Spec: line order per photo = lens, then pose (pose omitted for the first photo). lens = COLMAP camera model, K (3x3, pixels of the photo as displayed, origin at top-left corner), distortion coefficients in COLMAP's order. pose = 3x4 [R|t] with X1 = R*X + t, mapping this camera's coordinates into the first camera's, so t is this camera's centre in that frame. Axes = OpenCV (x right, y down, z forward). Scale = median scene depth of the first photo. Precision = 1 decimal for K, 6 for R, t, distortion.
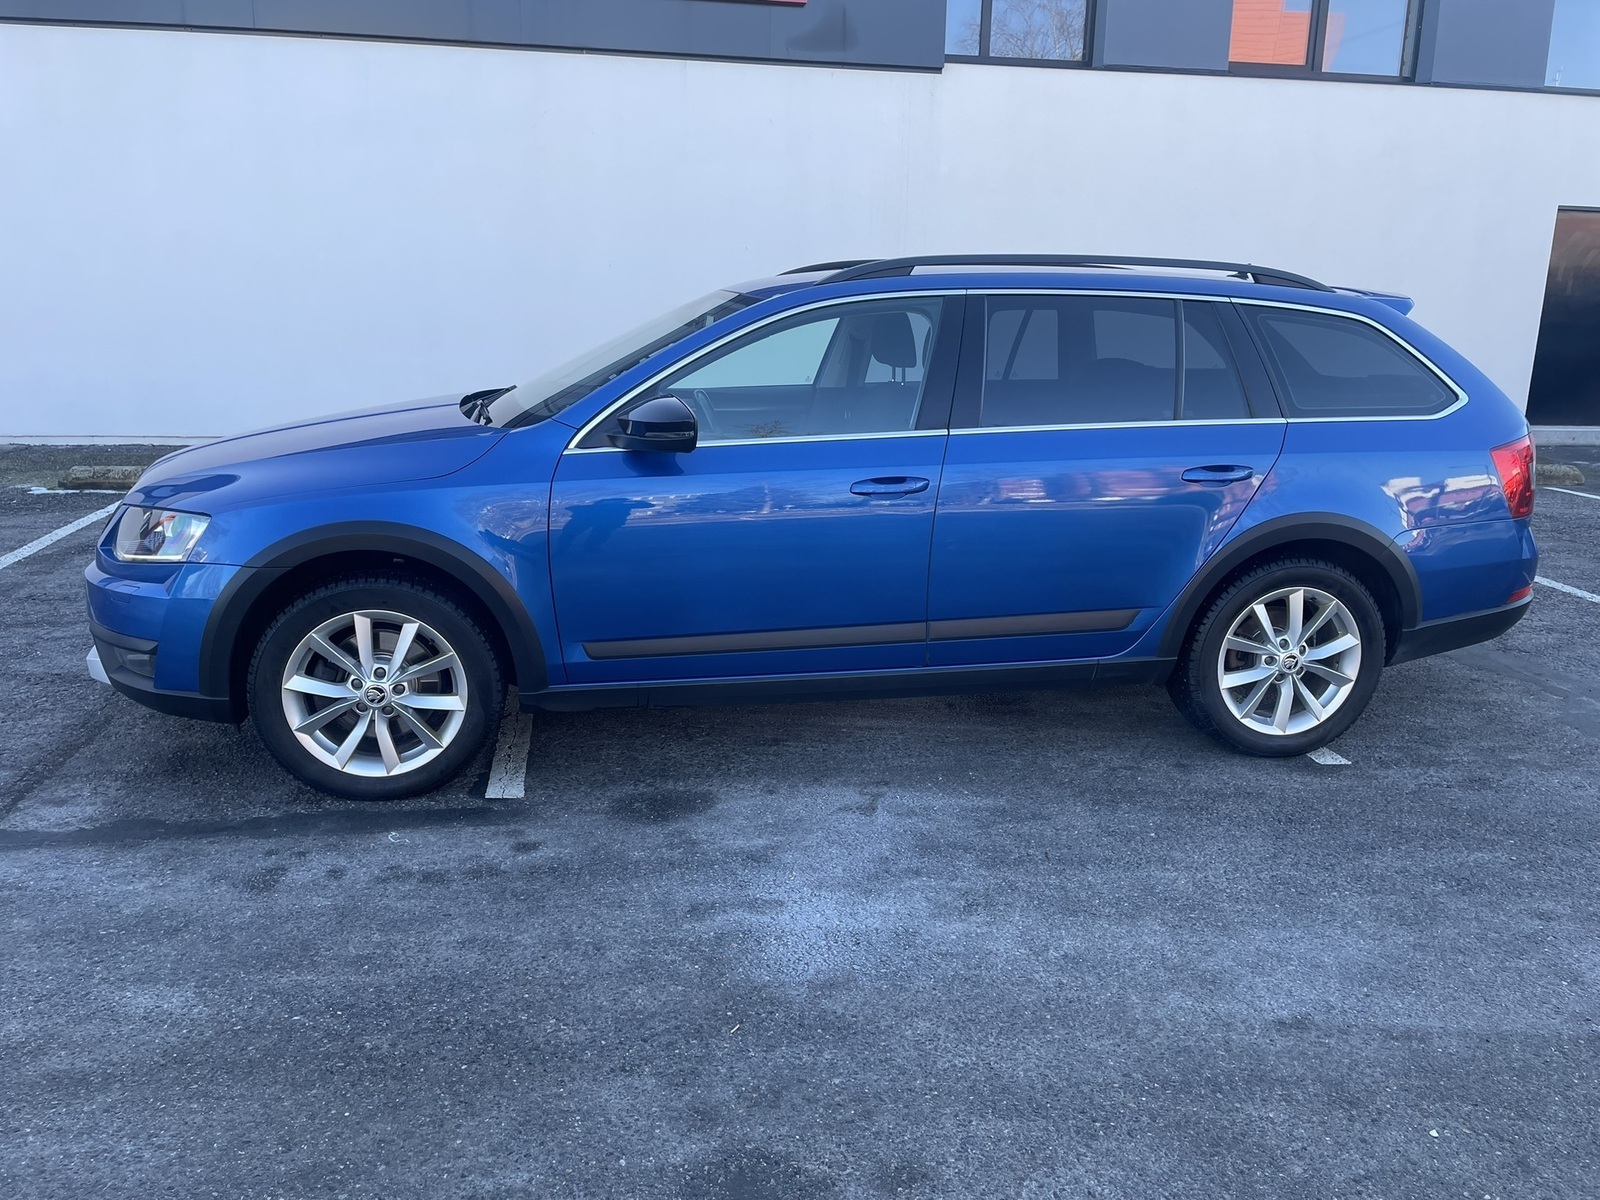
lens RADIAL K [[1208.7, 0, 795.3], [0, 1208.7, 592.2], [0, 0, 1]] dist [0.102507, -0.136230]
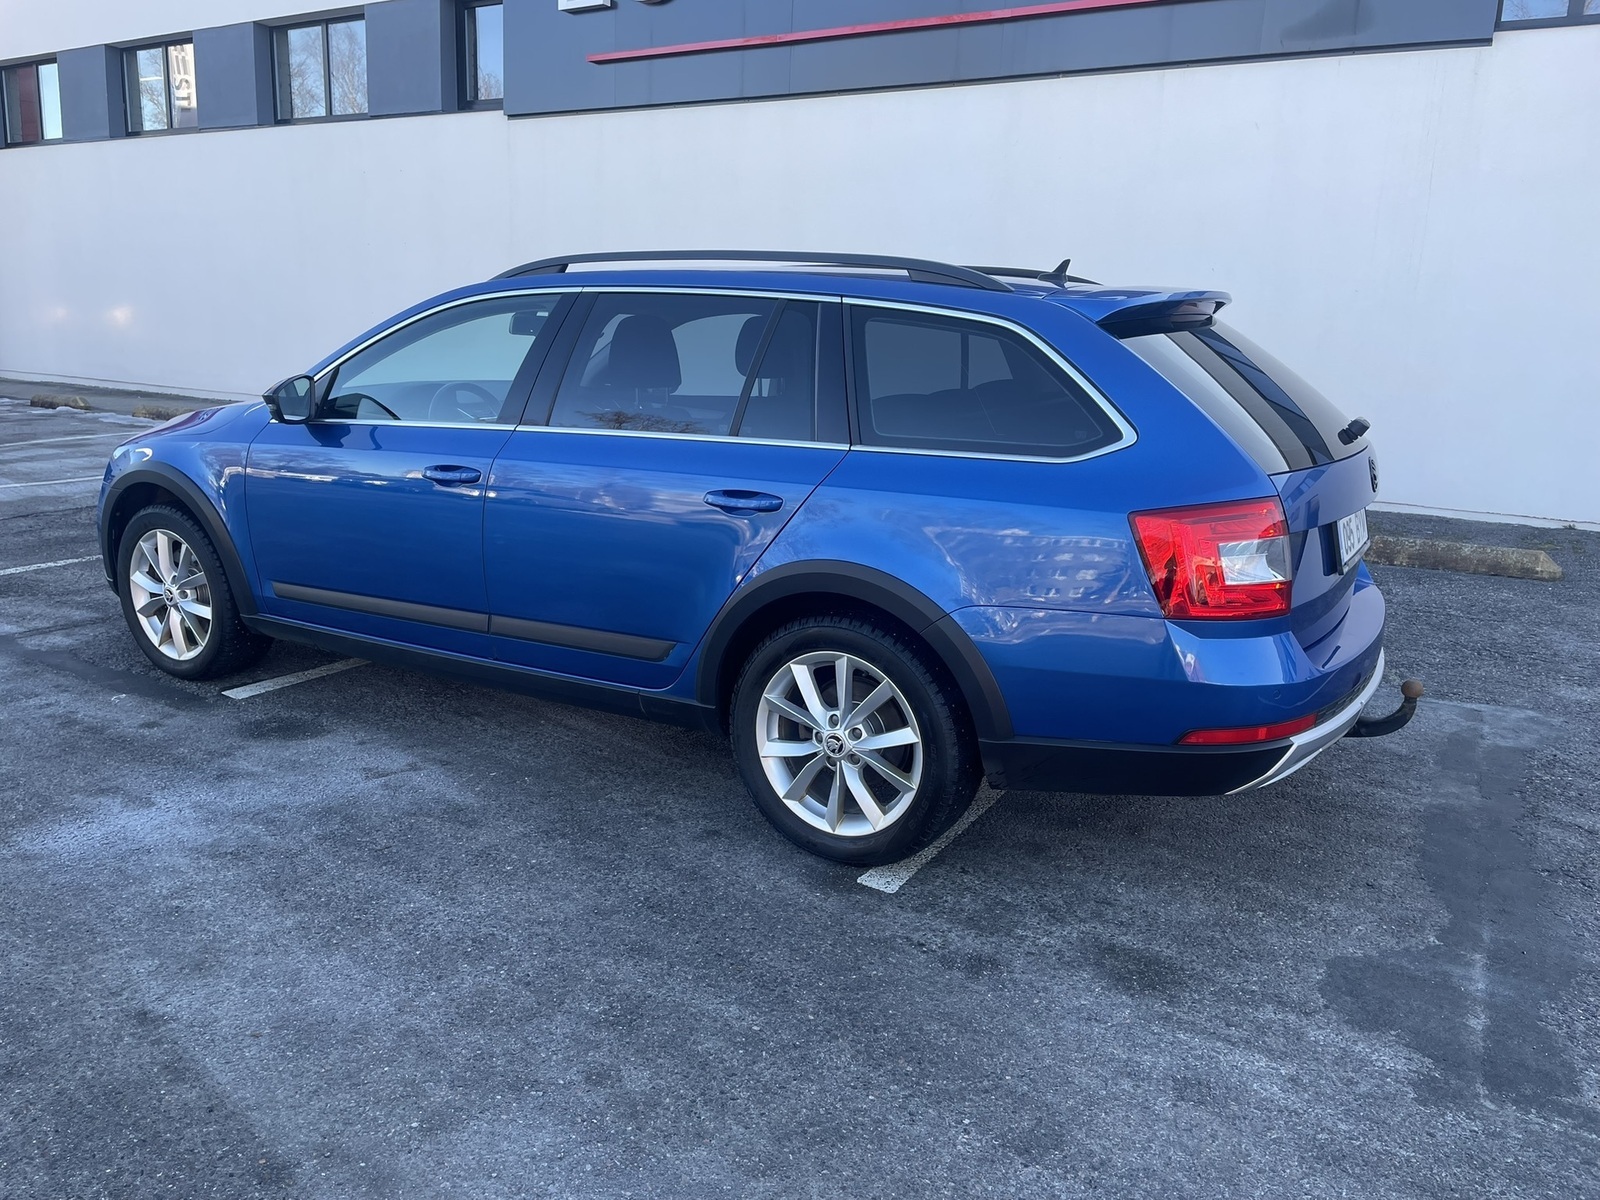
lens RADIAL K [[1207.4, 0, 780.5], [0, 1207.4, 598.3], [0, 0, 1]] dist [0.070118, -0.090997]
pose [[0.753316, 0.149490, -0.640443, 0.940369], [-0.166858, 0.985403, 0.033744, -0.063832], [0.636139, 0.081444, 0.767264, 0.382956]]
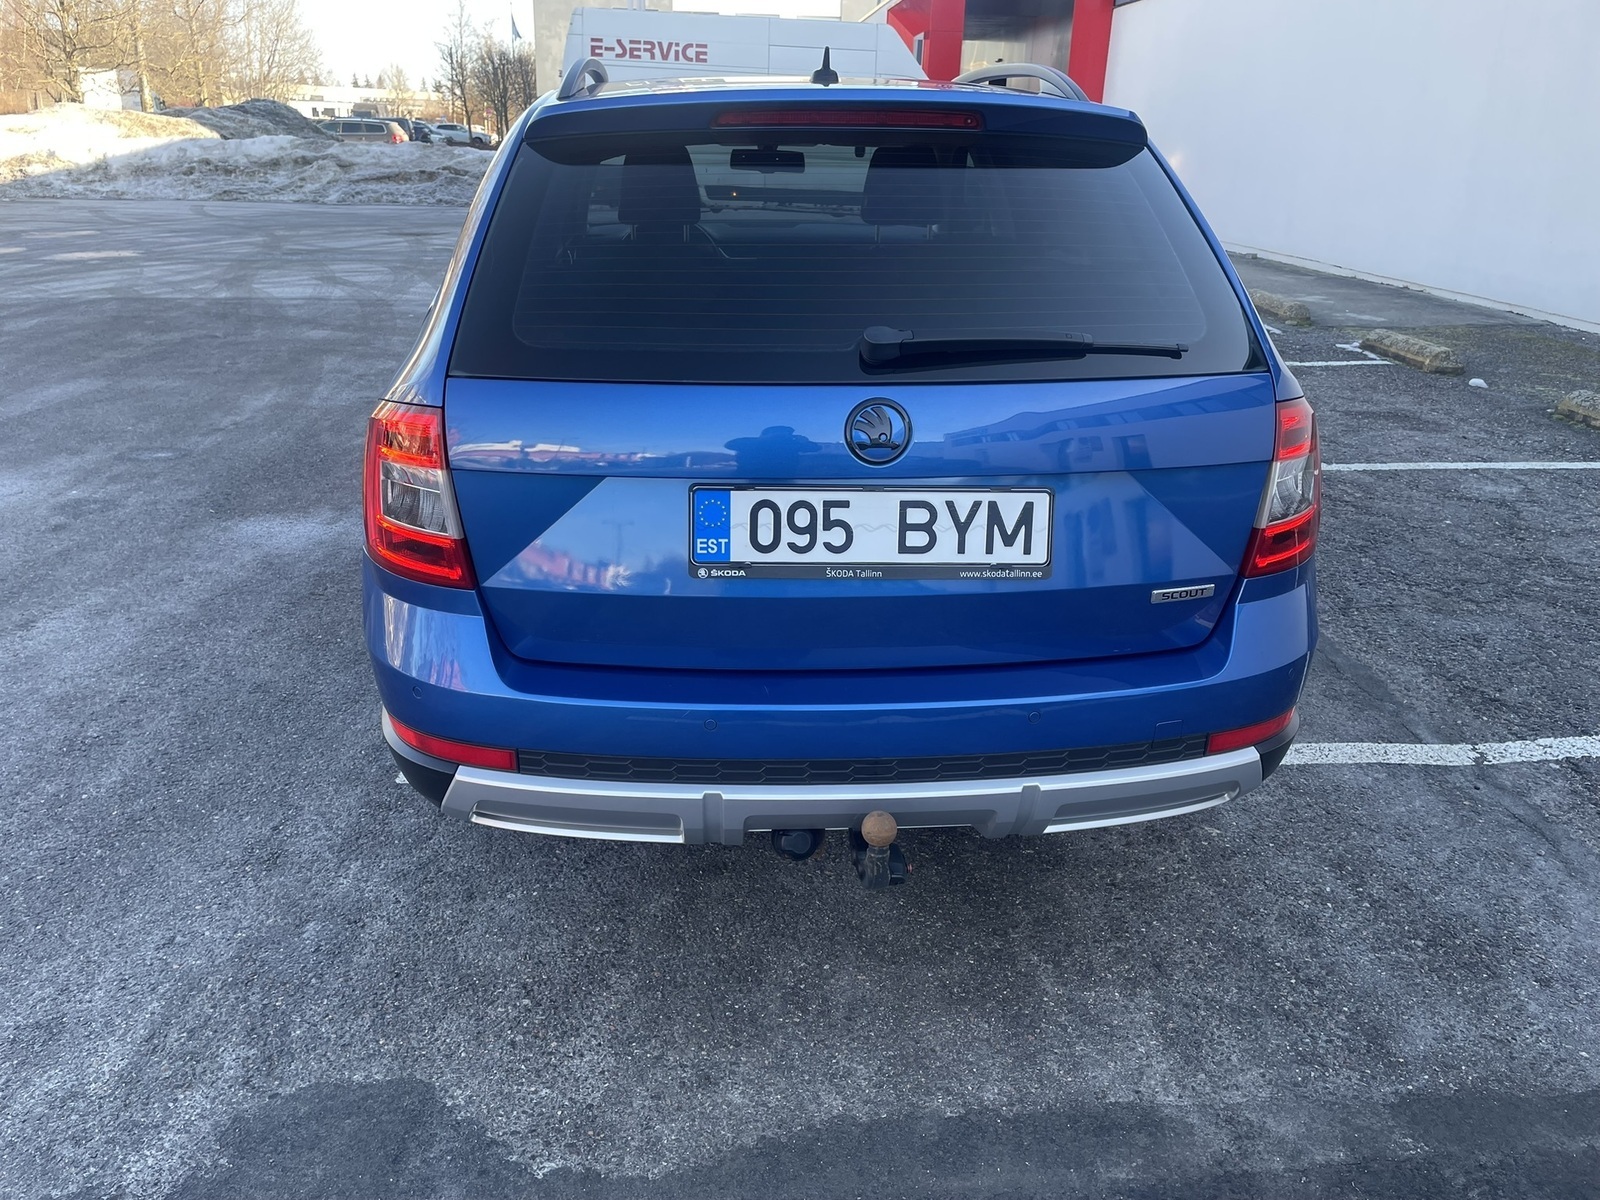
lens RADIAL K [[1206.9, 0, 810.7], [0, 1206.9, 600.5], [0, 0, 1]] dist [0.084525, -0.114241]
pose [[-0.094553, 0.340466, -0.935491, 1.160021], [-0.259789, 0.898702, 0.353334, -0.298325], [0.961025, 0.276439, 0.003475, 1.309777]]
